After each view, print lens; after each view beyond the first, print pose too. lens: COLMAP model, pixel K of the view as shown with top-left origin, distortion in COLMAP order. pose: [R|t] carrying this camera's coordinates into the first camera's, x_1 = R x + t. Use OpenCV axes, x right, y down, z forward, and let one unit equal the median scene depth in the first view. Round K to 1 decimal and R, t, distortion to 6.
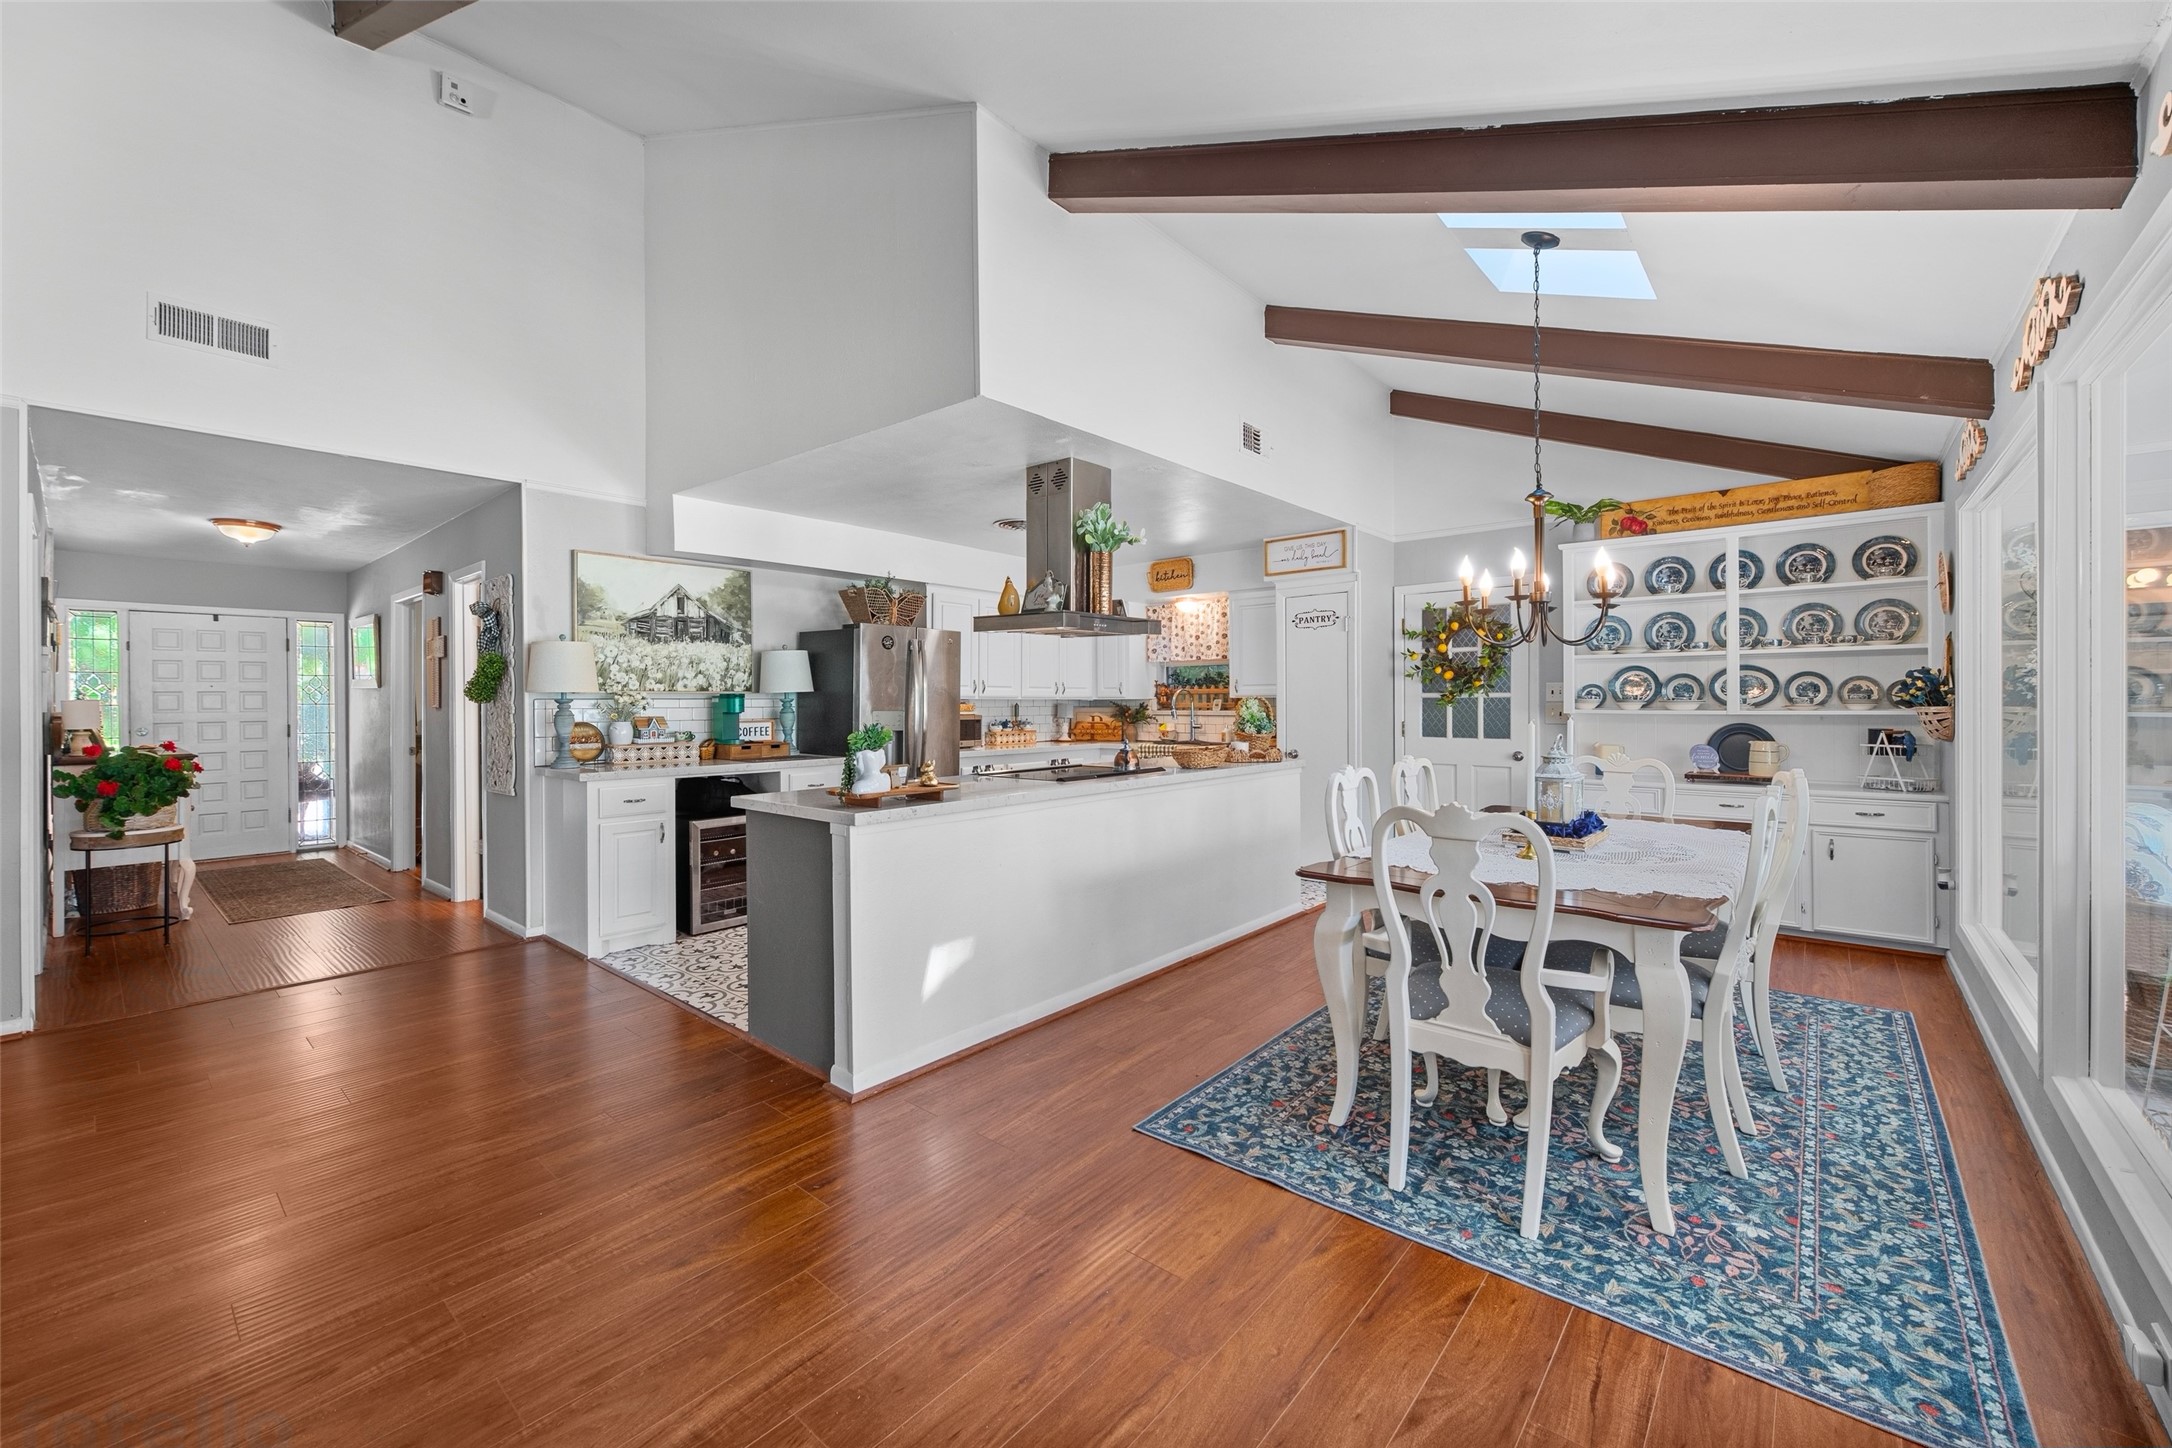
lens RADIAL K [[858.4, 0, 1082.6], [0, 858.4, 707.3], [0, 0, 1]] dist [-0.000761, -0.000119]
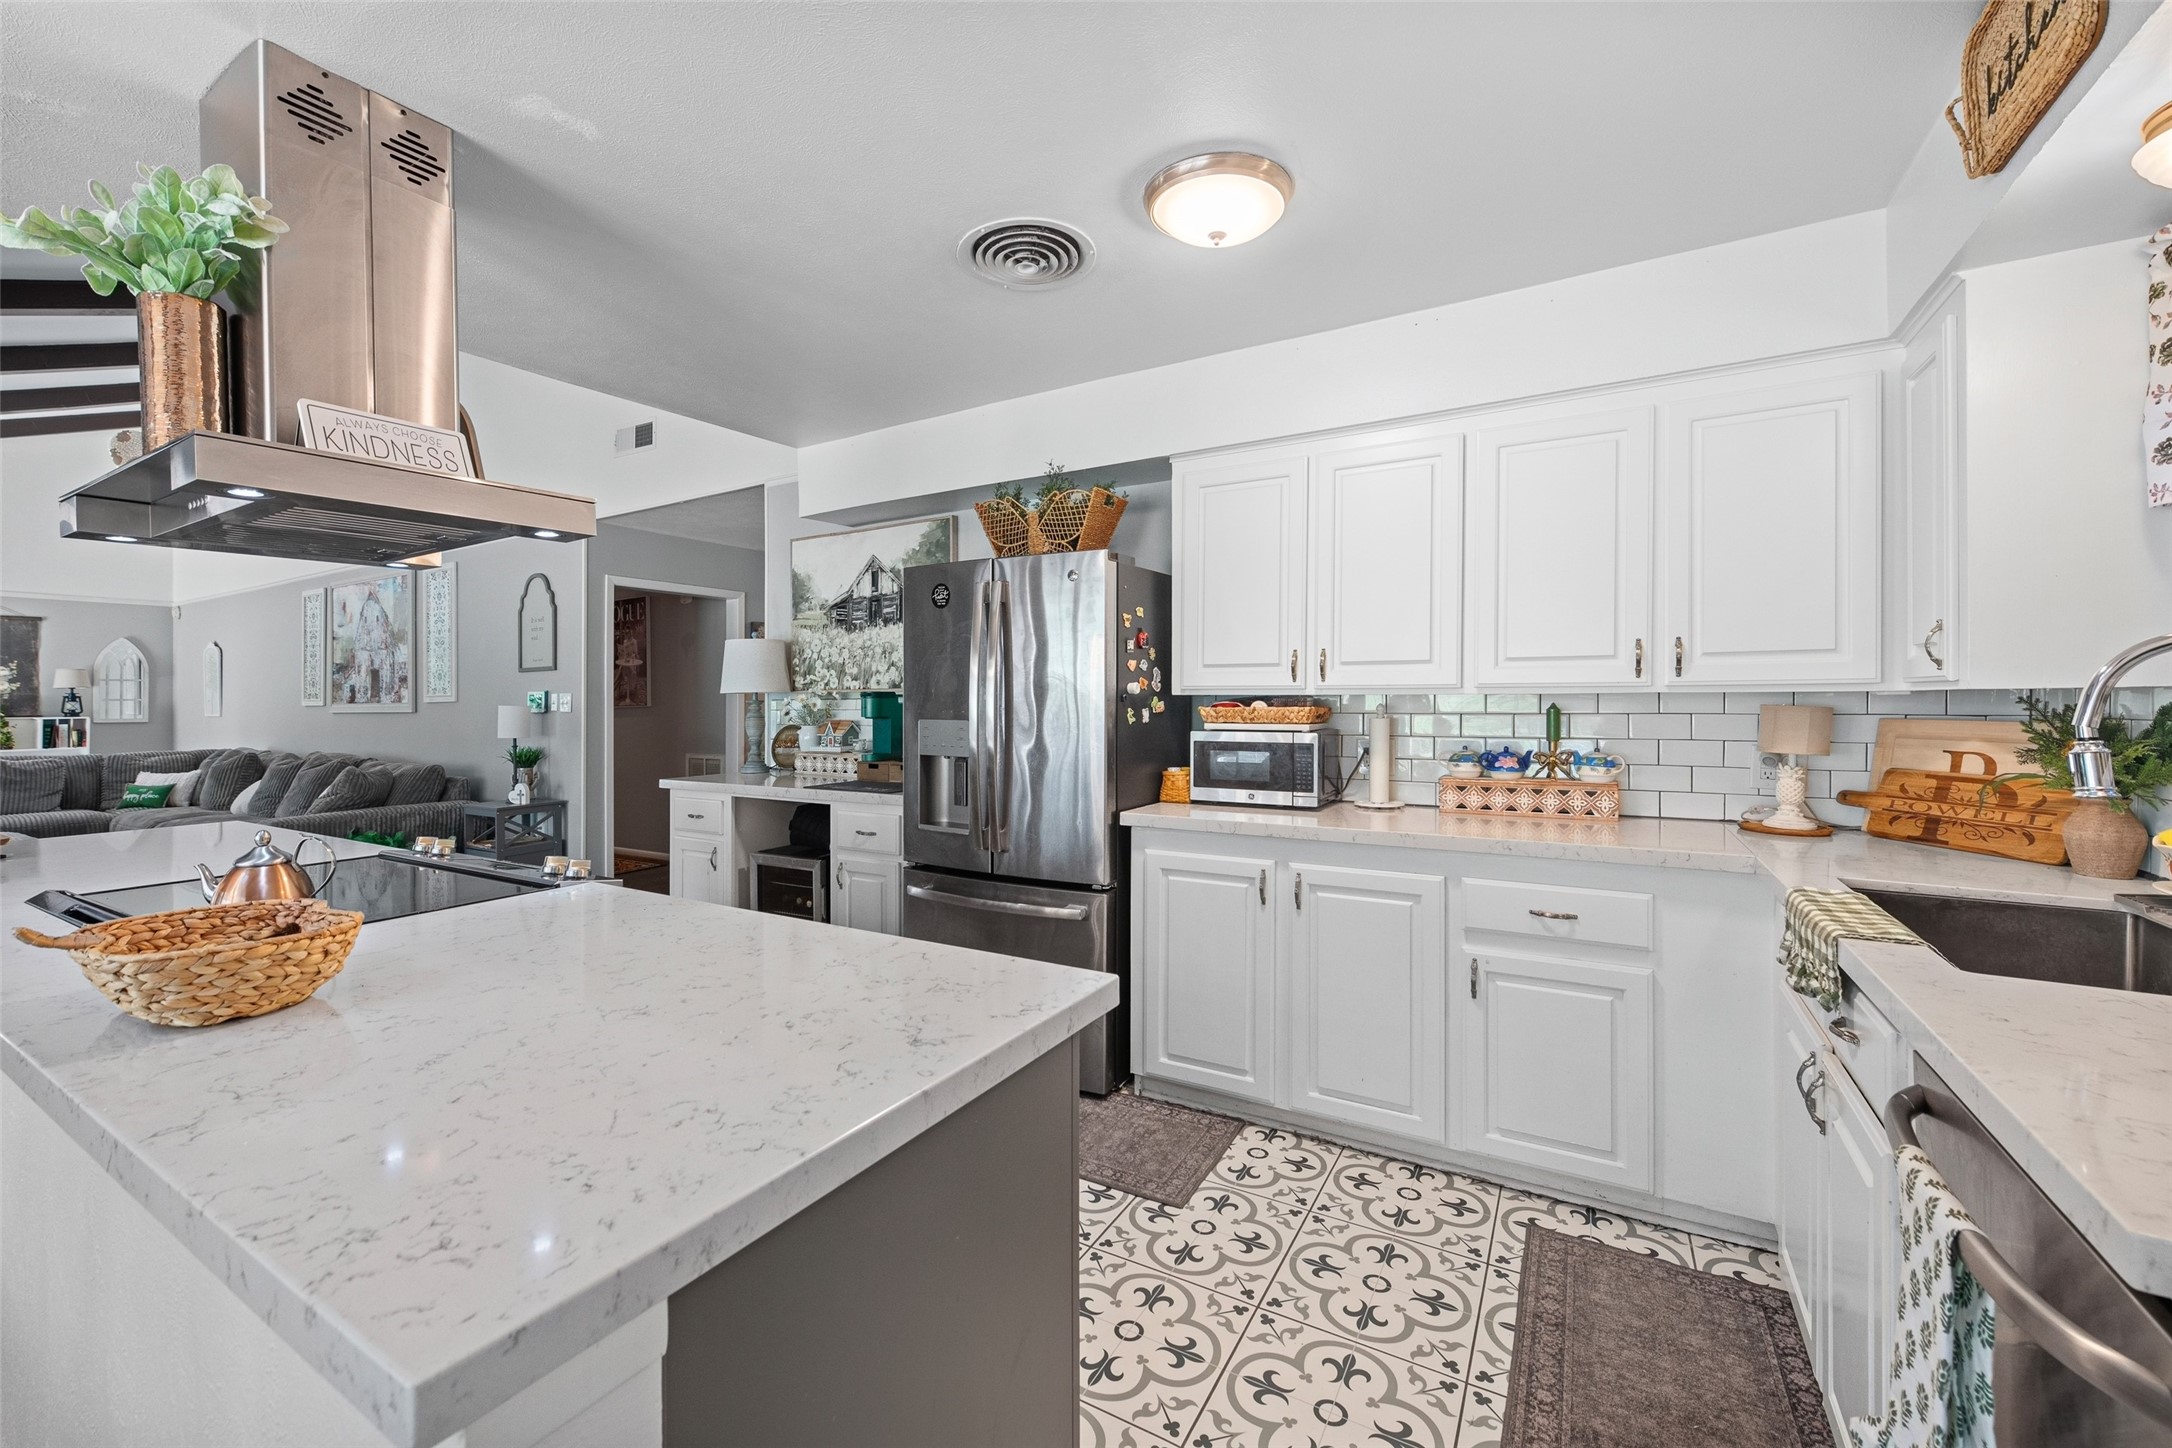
lens RADIAL K [[858.4, 0, 1064.6], [0, 858.4, 708.9], [0, 0, 1]] dist [-0.000761, -0.000119]
pose [[0.166540, 0.004969, -0.986022, 0.350108], [-0.003712, 0.999983, 0.004412, -0.004579], [0.986028, 0.002925, 0.166555, 1.055546]]
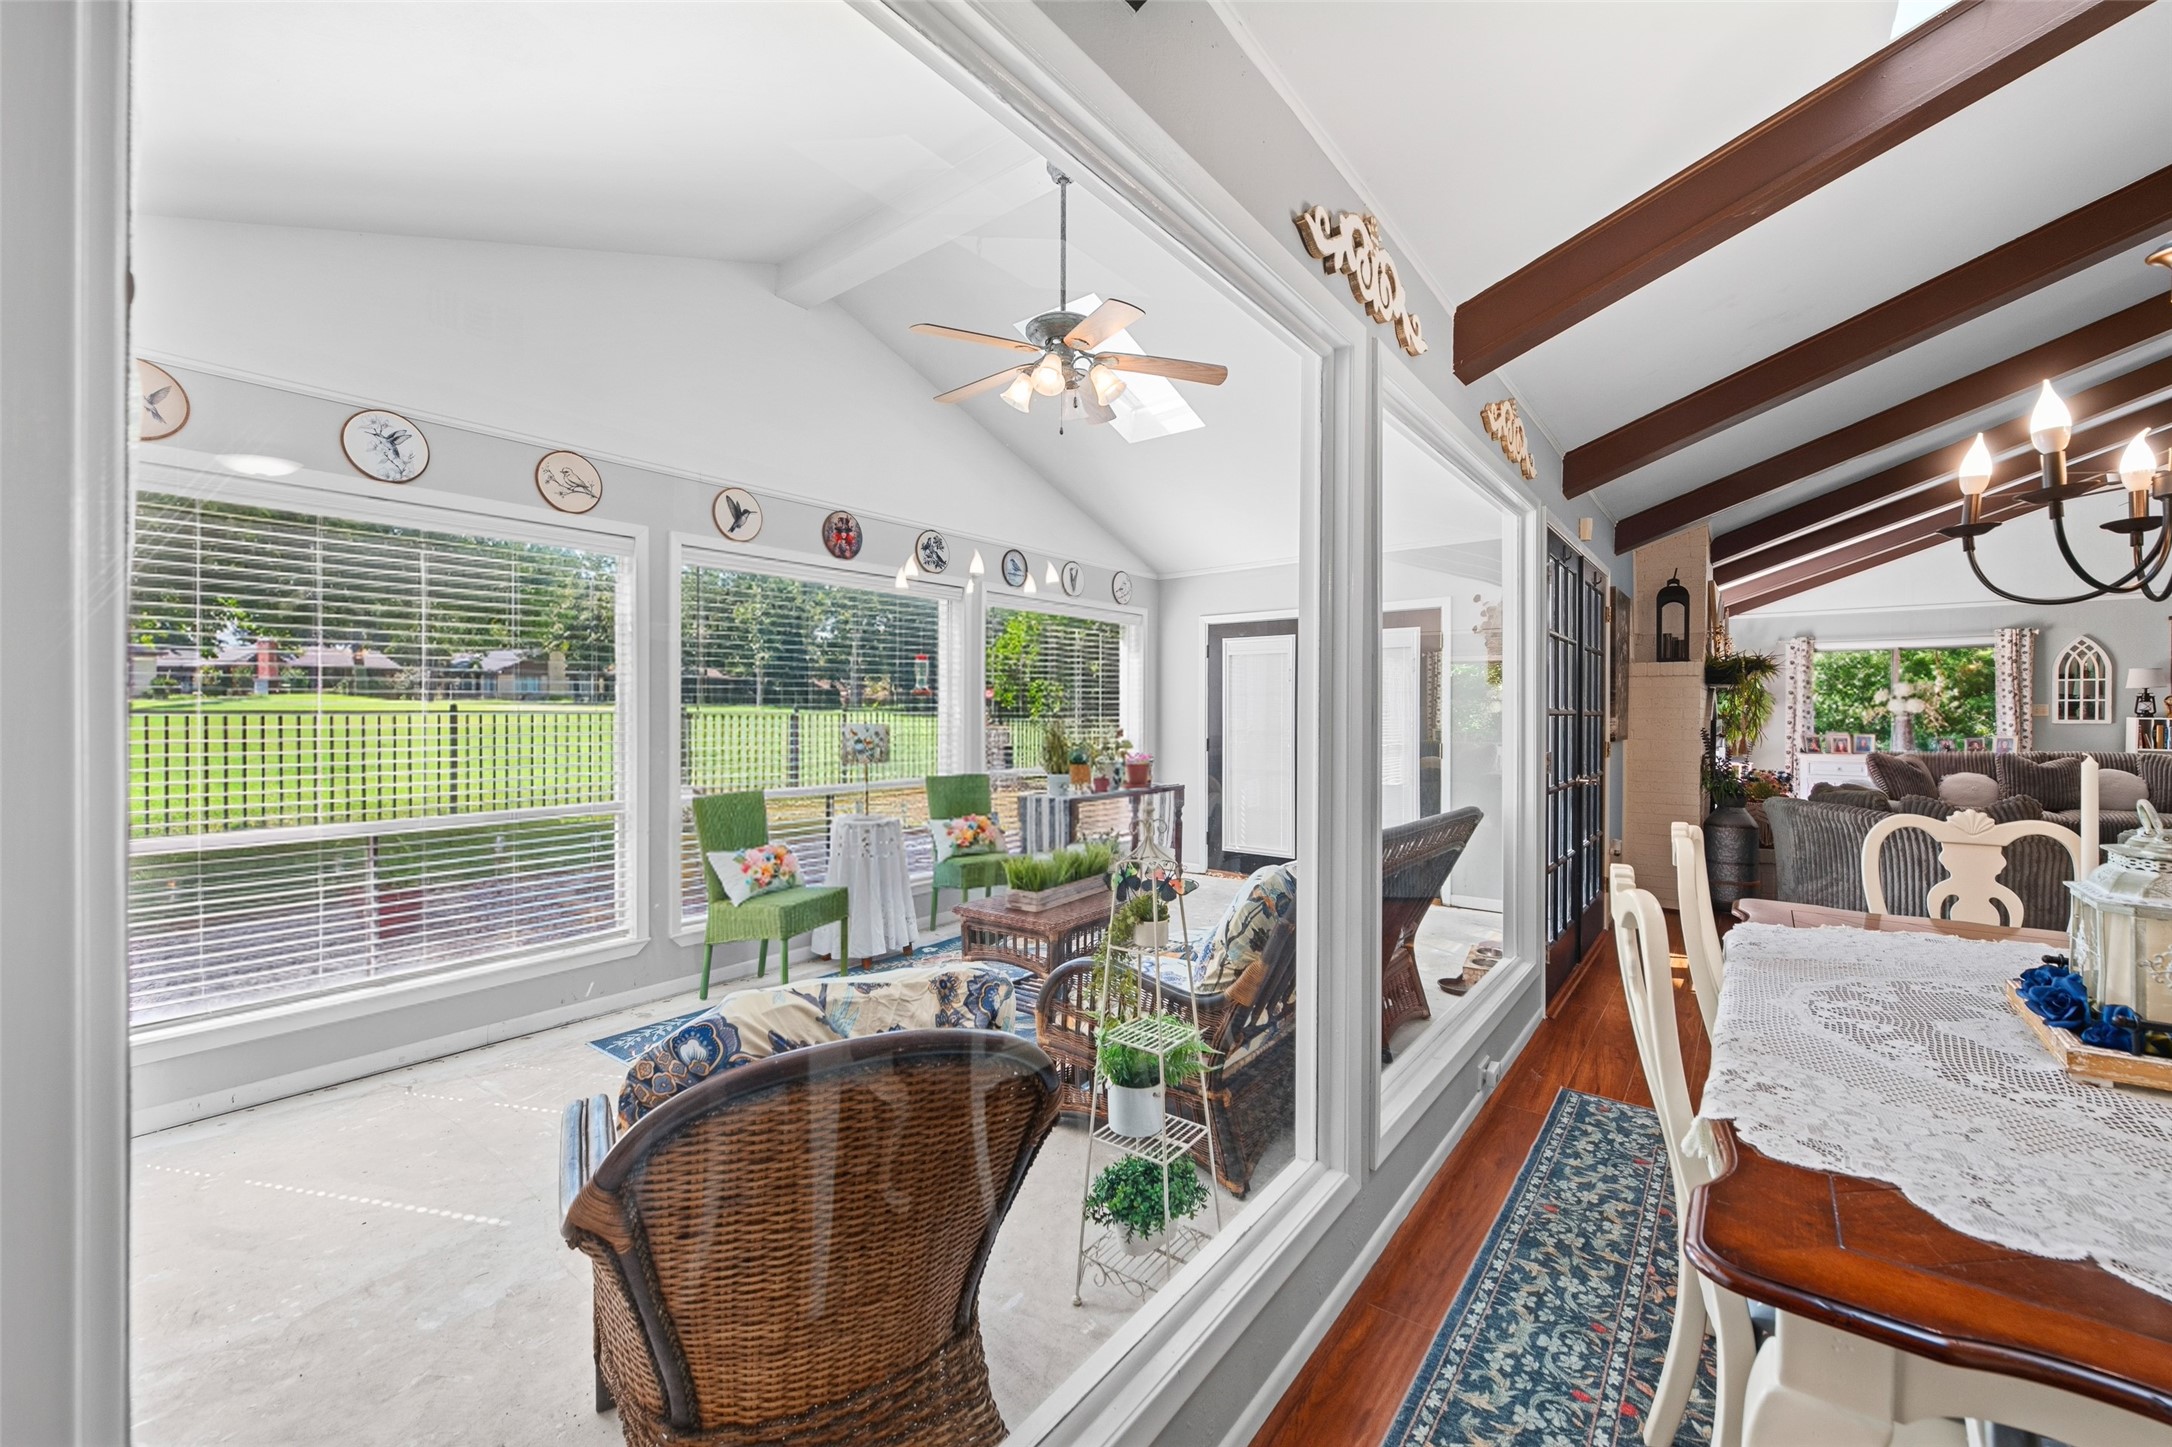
lens RADIAL K [[858.4, 0, 1067.7], [0, 858.4, 730.2], [0, 0, 1]] dist [-0.000761, -0.000119]
pose [[-0.999412, 0.004331, -0.034012, 0.651630], [0.003128, 0.999370, 0.035366, -0.014734], [0.034143, 0.035239, -0.998795, 0.820424]]
